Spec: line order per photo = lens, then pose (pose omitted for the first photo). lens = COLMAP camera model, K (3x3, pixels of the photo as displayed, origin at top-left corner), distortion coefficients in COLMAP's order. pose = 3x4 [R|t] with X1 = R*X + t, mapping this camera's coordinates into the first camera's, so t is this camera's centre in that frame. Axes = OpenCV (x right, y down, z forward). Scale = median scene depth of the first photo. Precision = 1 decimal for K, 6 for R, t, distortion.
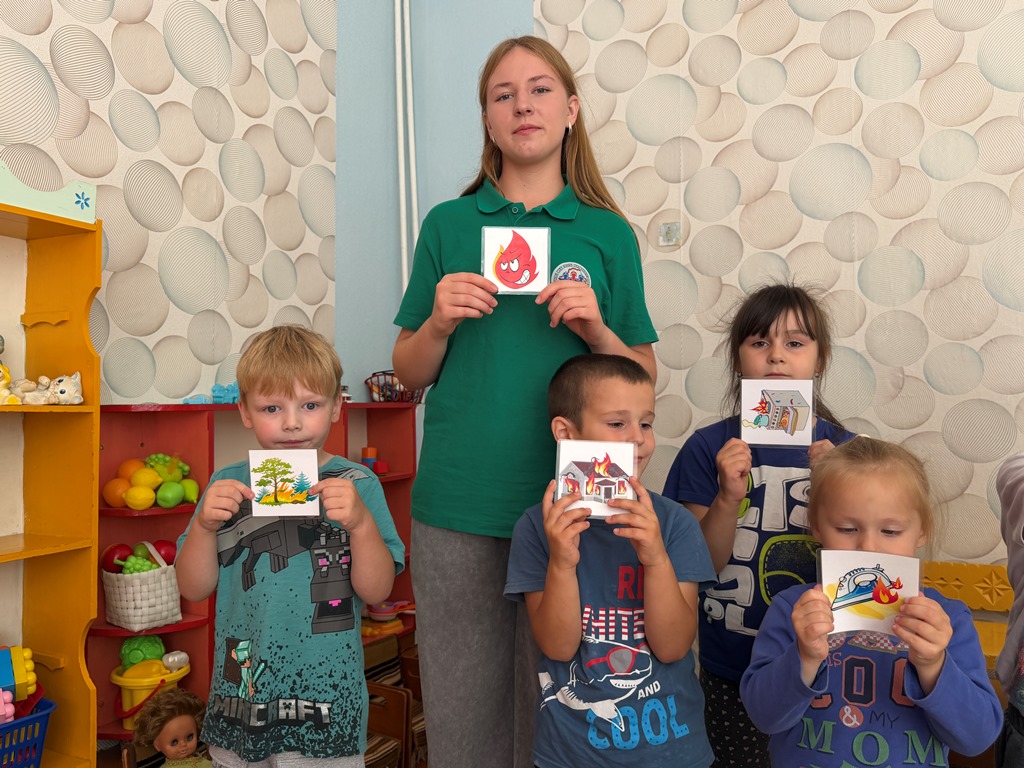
lens RADIAL K [[851.0, 0, 506.2], [0, 851.0, 389.7], [0, 0, 1]] dist [0.035208, -0.054204]
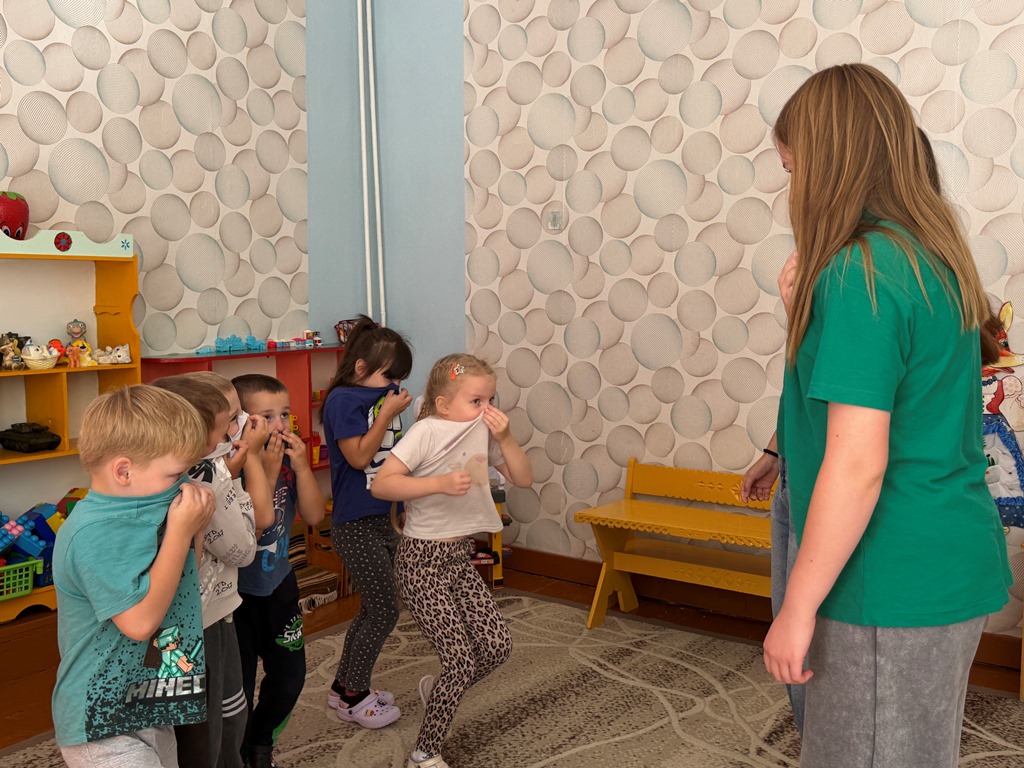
lens RADIAL K [[1112.0, 0, 528.9], [0, 1112.0, 399.3], [0, 0, 1]] dist [0.070633, 0.000000]
pose [[0.991303, 0.024882, -0.129228, 0.432524], [-0.007293, 0.990841, 0.134837, -0.160620], [0.131400, -0.132722, 0.982405, -0.819714]]
